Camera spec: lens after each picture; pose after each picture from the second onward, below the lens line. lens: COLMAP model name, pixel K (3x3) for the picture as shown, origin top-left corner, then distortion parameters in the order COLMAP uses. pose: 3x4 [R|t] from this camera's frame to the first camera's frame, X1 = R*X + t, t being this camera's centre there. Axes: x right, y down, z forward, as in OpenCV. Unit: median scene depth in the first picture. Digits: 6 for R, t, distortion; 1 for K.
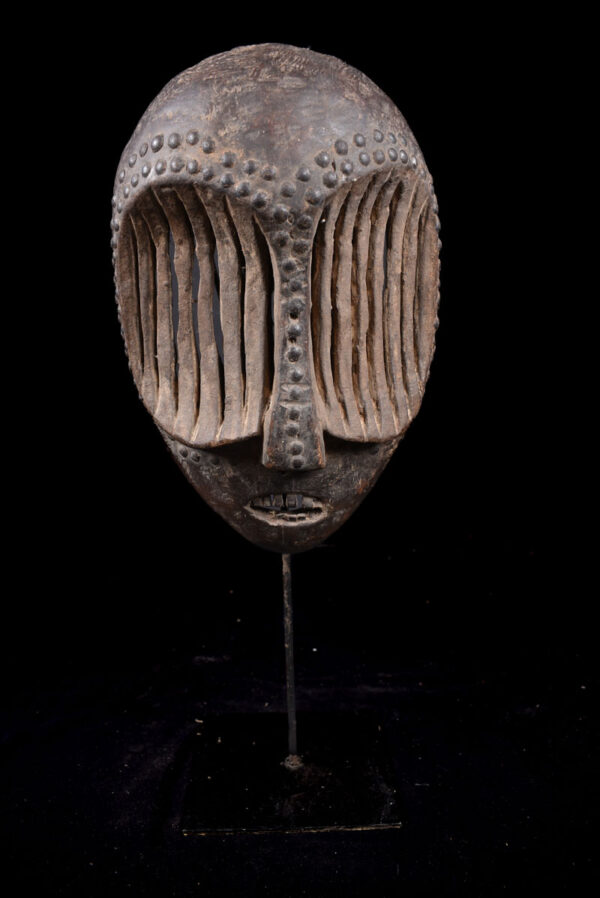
lens RADIAL K [[711.9, 0, 300.0], [0, 711.9, 449.0], [0, 0, 1]] dist [-0.103369, 0.010359]
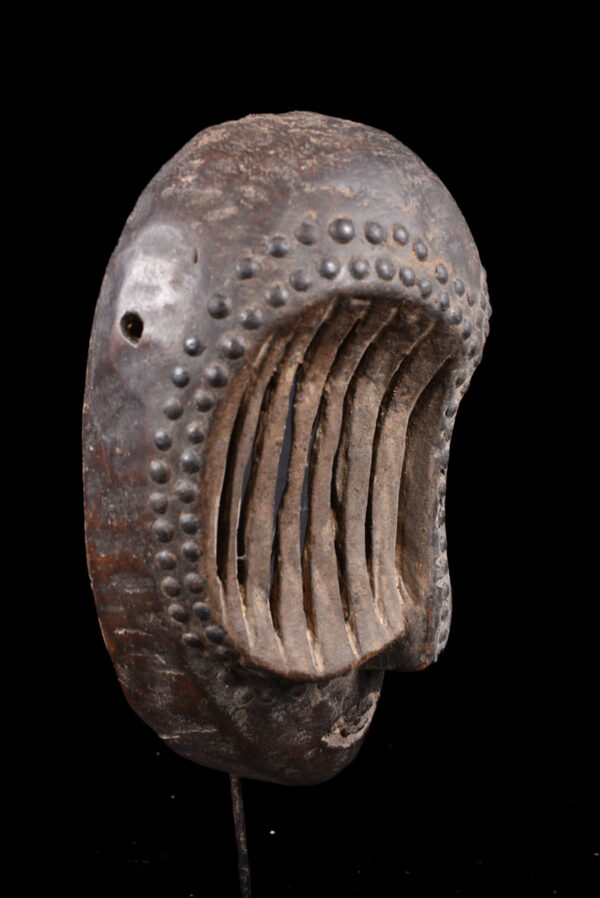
lens RADIAL K [[711.9, 0, 300.0], [0, 711.9, 449.0], [0, 0, 1]] dist [-0.103369, 0.010359]
pose [[0.592924, -0.086217, 0.800629, -0.718817], [0.193227, 0.980437, -0.037518, -0.207826], [-0.781732, 0.176948, 0.597984, 0.628195]]
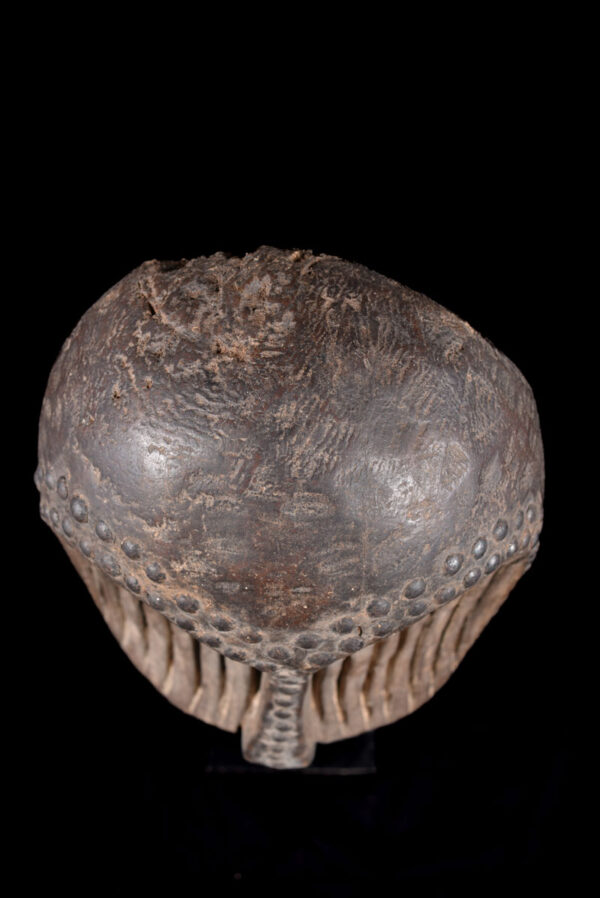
lens RADIAL K [[673.1, 0, 299.9], [0, 673.1, 411.7], [0, 0, 1]] dist [-0.001084, 0.000915]
pose [[0.986234, 0.156327, -0.053889, -0.001291], [-0.109097, 0.860070, 0.498374, -0.763056], [0.124258, -0.485635, 0.865286, 0.527741]]
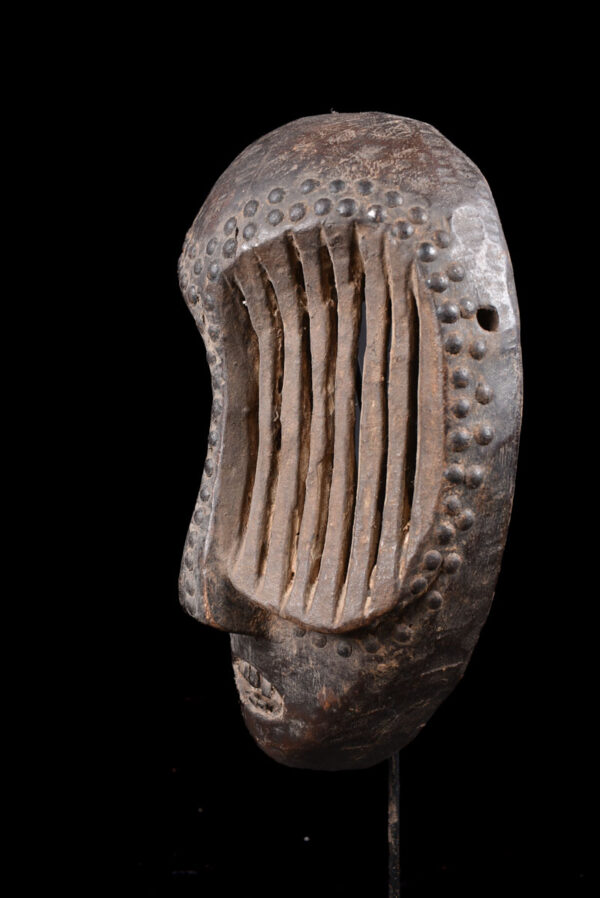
lens RADIAL K [[711.9, 0, 300.0], [0, 711.9, 449.0], [0, 0, 1]] dist [-0.103369, 0.010359]
pose [[0.491227, 0.082862, -0.867081, 0.719453], [-0.334799, 0.936954, -0.100134, -0.106047], [0.804118, 0.339486, 0.487999, 0.677544]]
